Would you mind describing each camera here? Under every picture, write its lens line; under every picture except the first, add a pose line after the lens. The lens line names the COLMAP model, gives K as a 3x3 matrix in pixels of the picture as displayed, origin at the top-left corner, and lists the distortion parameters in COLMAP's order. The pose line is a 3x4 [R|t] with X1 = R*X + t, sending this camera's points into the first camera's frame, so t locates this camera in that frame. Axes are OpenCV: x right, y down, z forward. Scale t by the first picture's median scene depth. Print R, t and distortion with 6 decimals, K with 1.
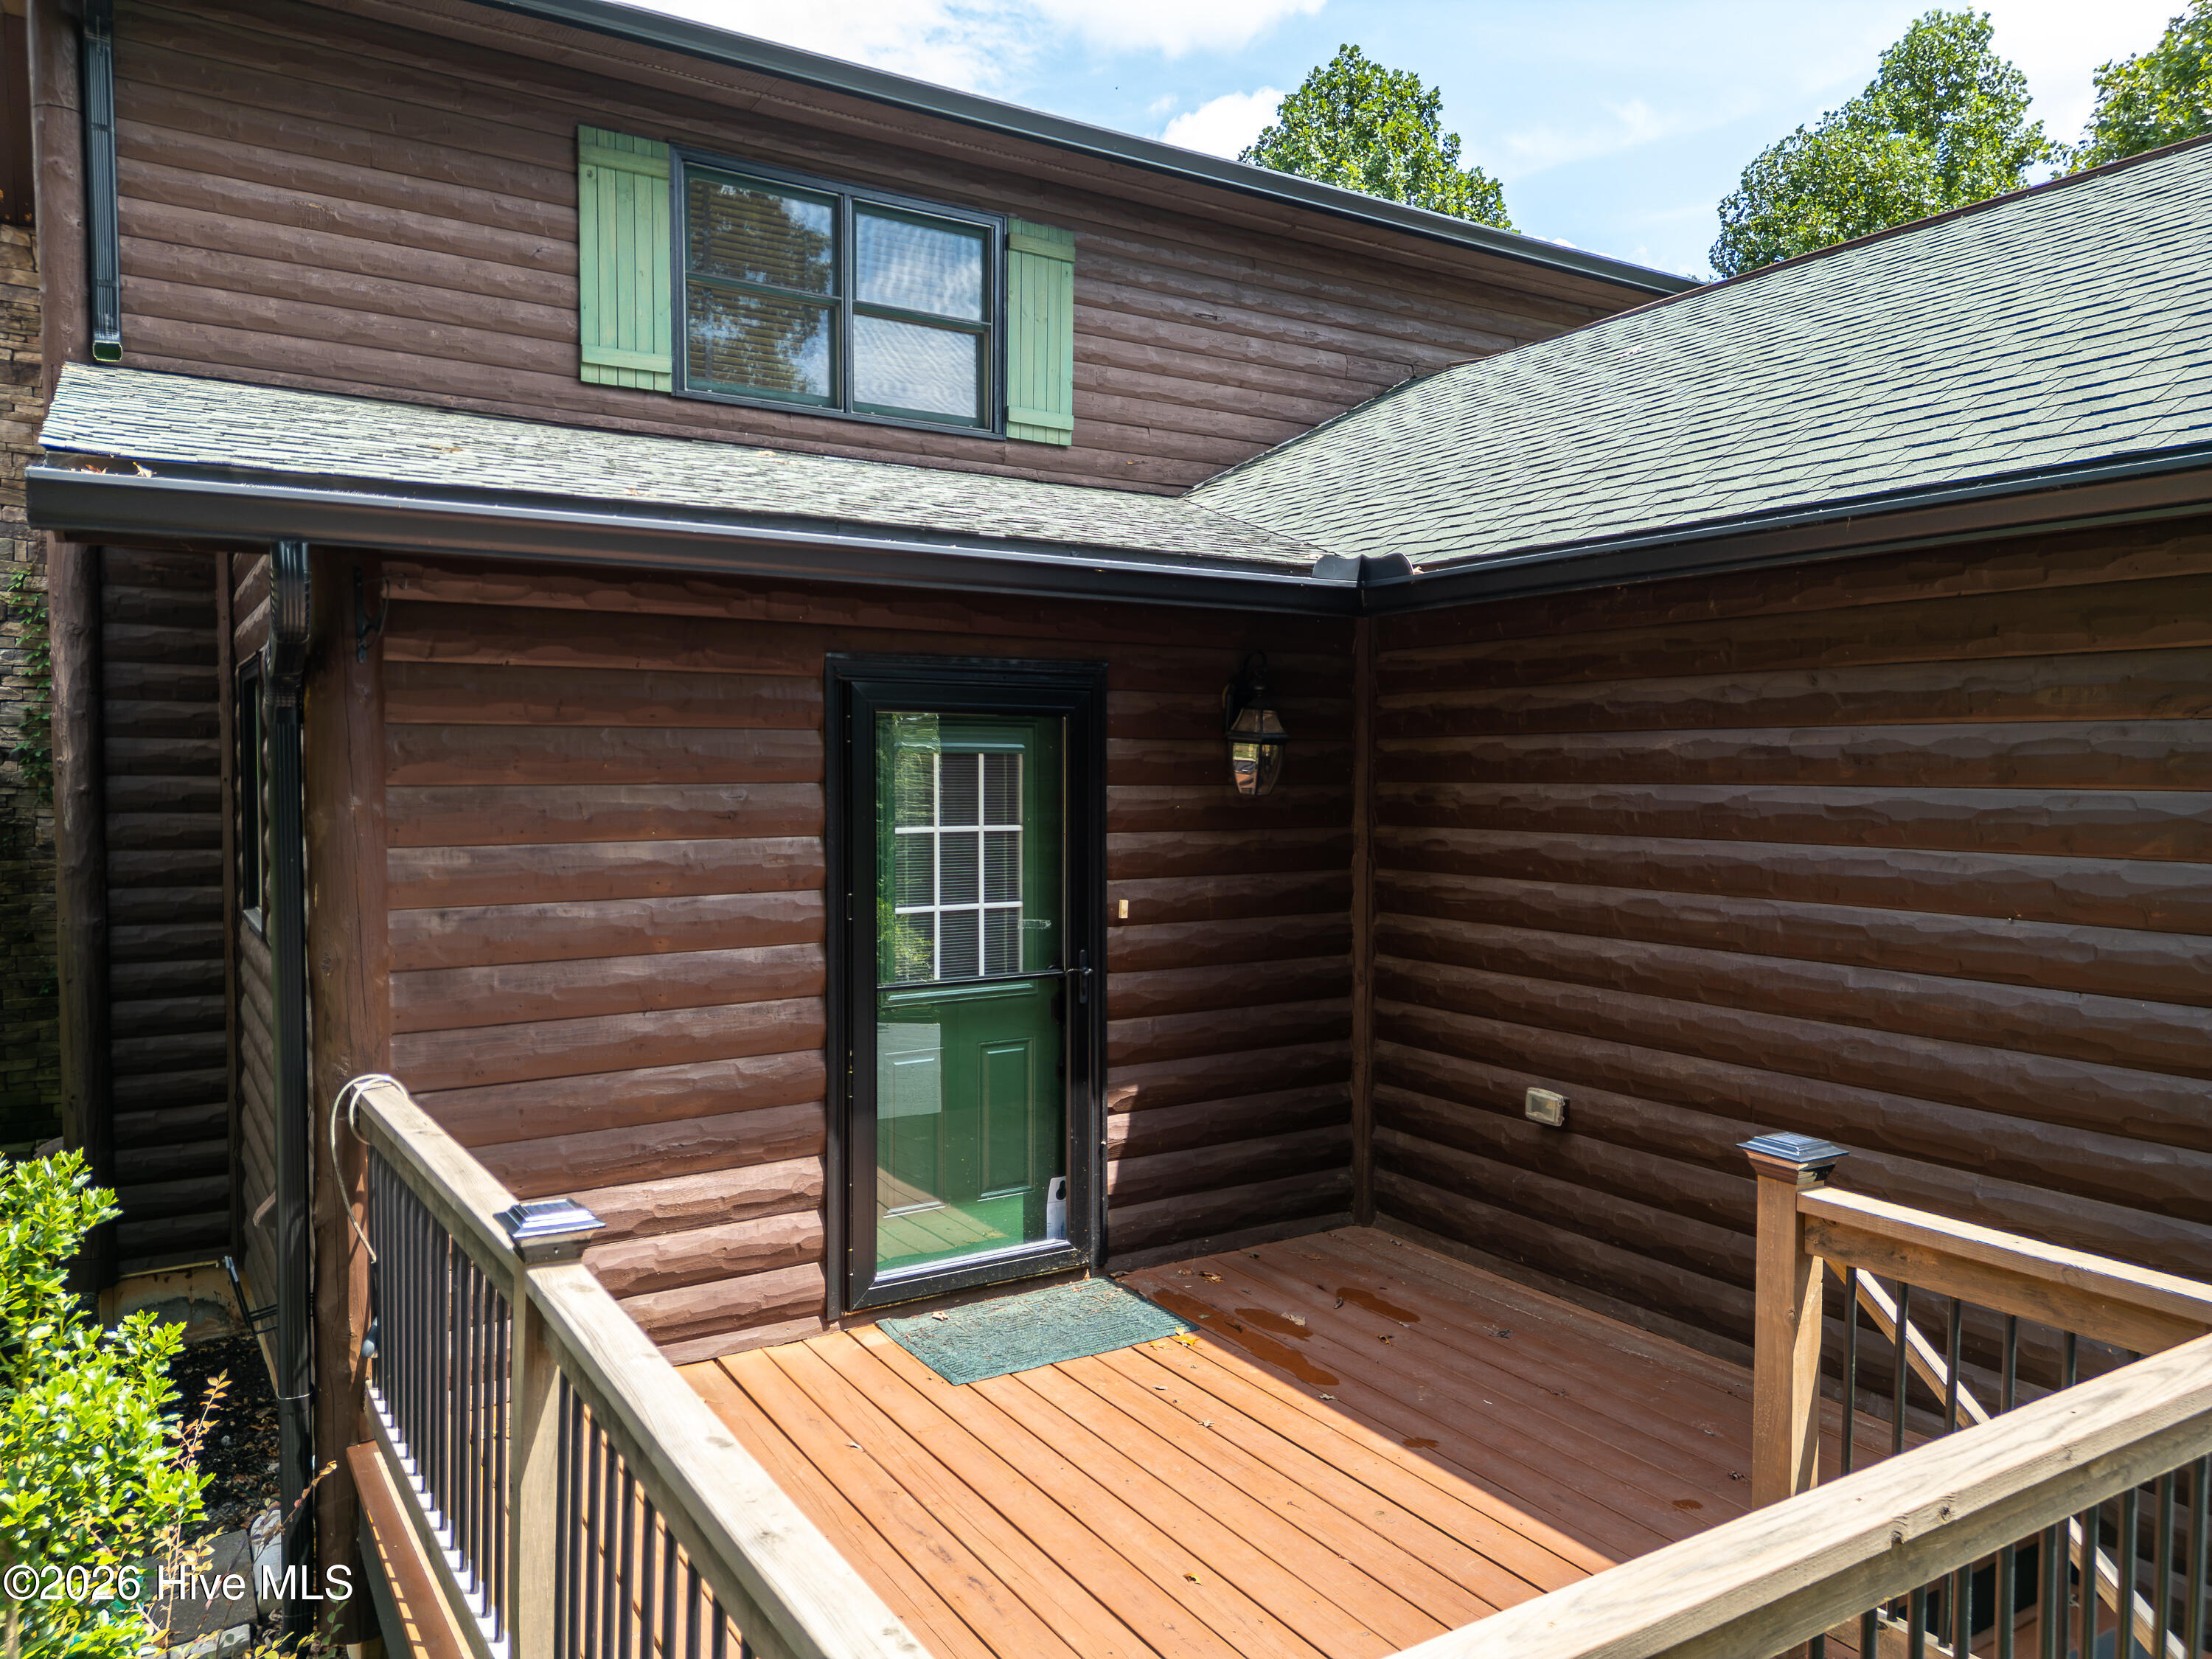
lens RADIAL K [[1558.5, 0, 1094.1], [0, 1558.5, 821.6], [0, 0, 1]] dist [0.075316, -0.075493]
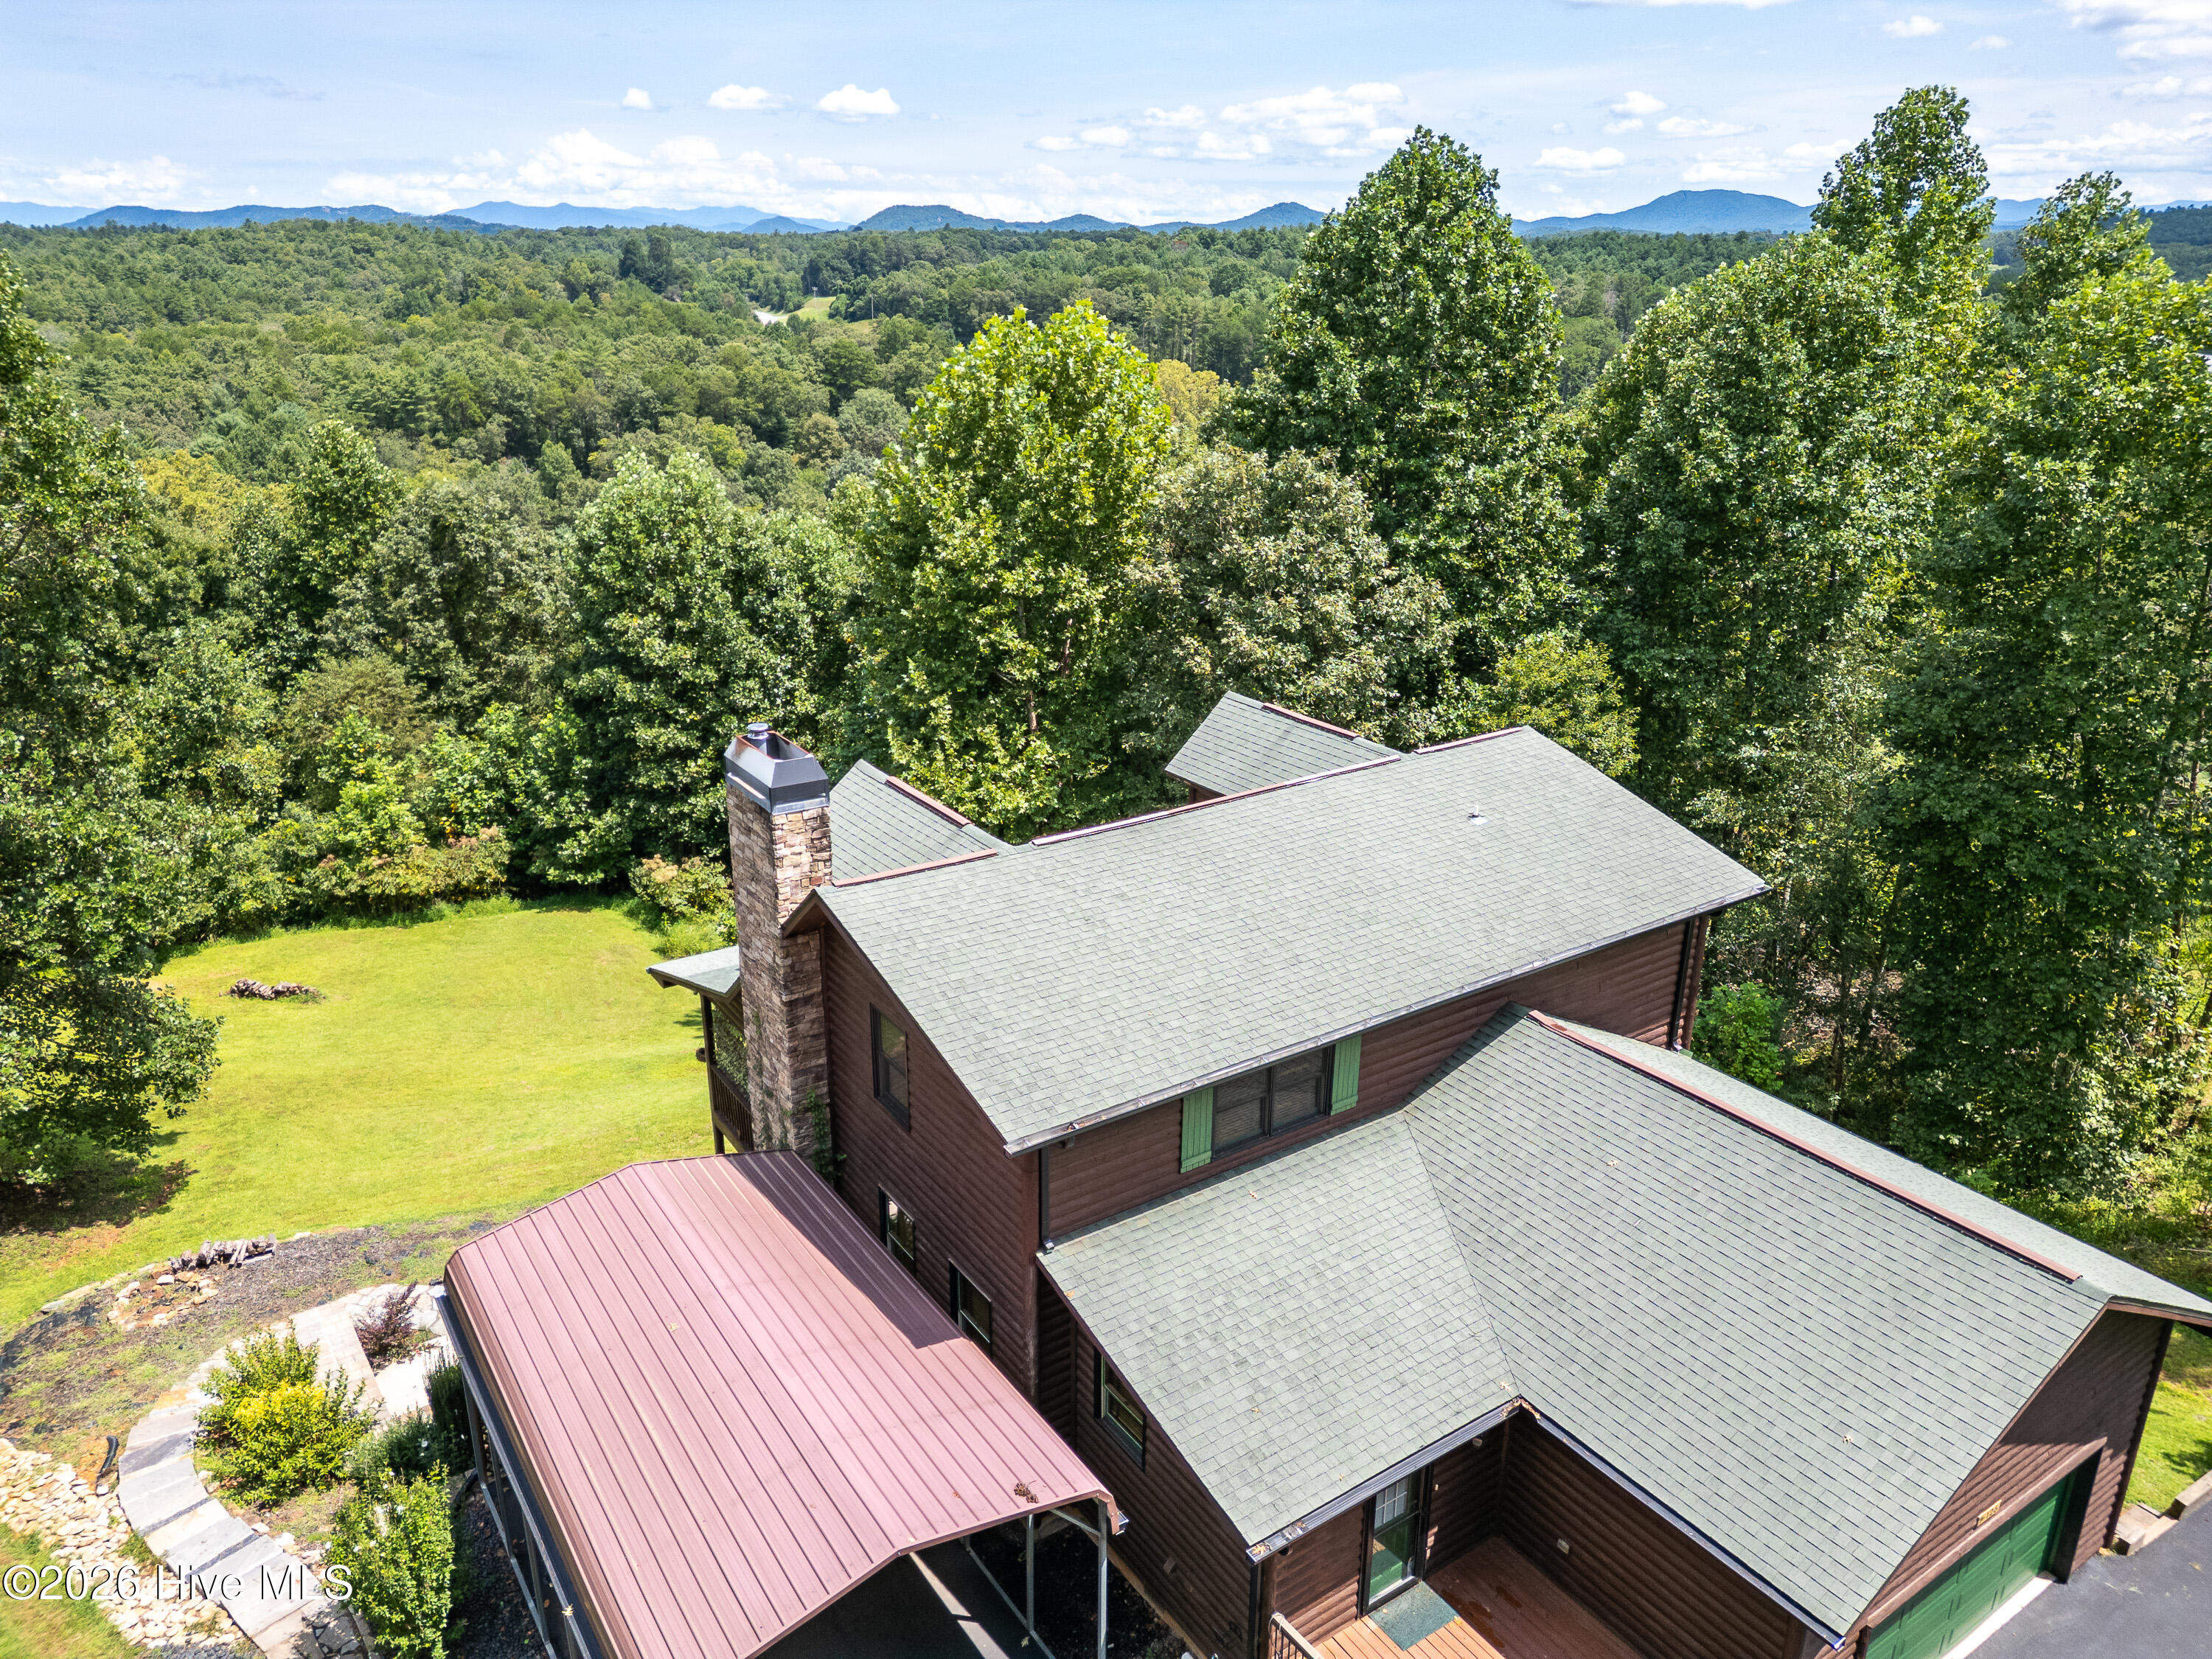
lens RADIAL K [[1558.5, 0, 1094.1], [0, 1558.5, 821.6], [0, 0, 1]] dist [0.075316, -0.075493]
pose [[0.999560, -0.010607, 0.027712, -0.728978], [0.001716, 0.953028, 0.302876, -2.140623], [-0.029623, -0.302695, 0.952627, -1.582285]]
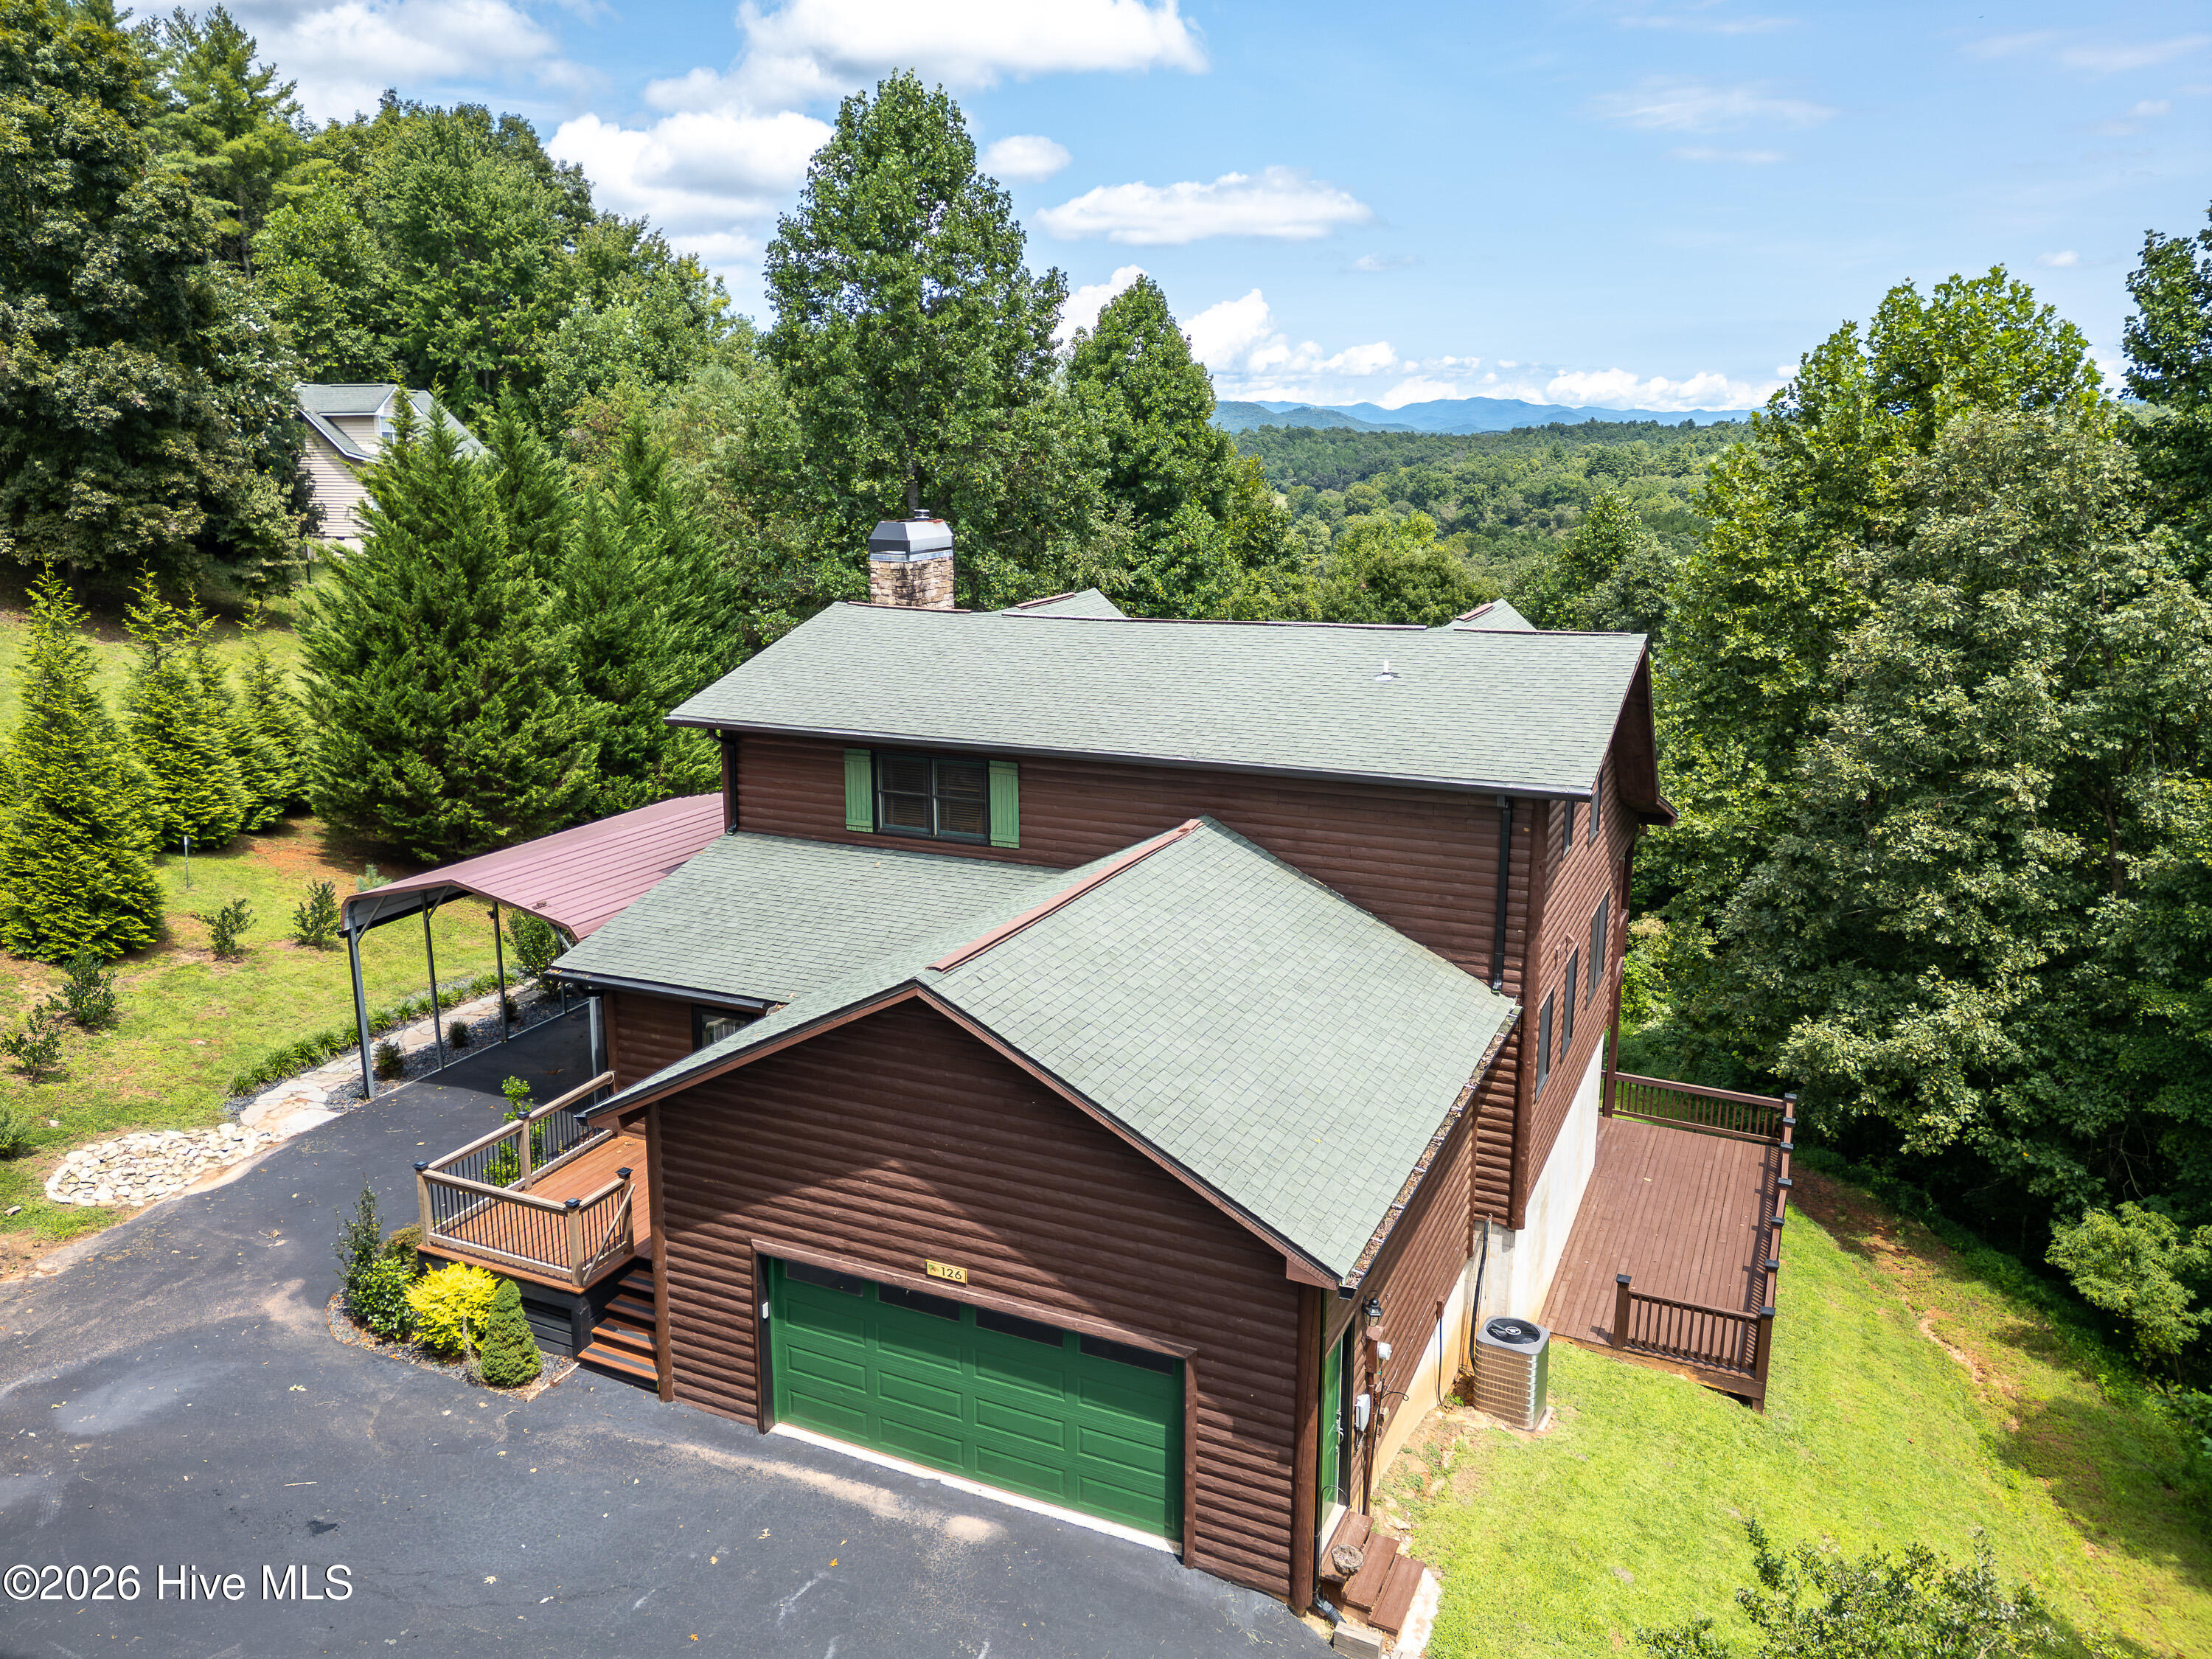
lens RADIAL K [[1622.4, 0, 1014.9], [0, 1622.4, 799.6], [0, 0, 1]] dist [0.083908, -0.084793]
pose [[0.519344, 0.171227, -0.837235, 3.367478], [-0.023581, 0.982219, 0.186252, -1.280678], [0.854240, -0.076986, 0.514147, -0.421978]]
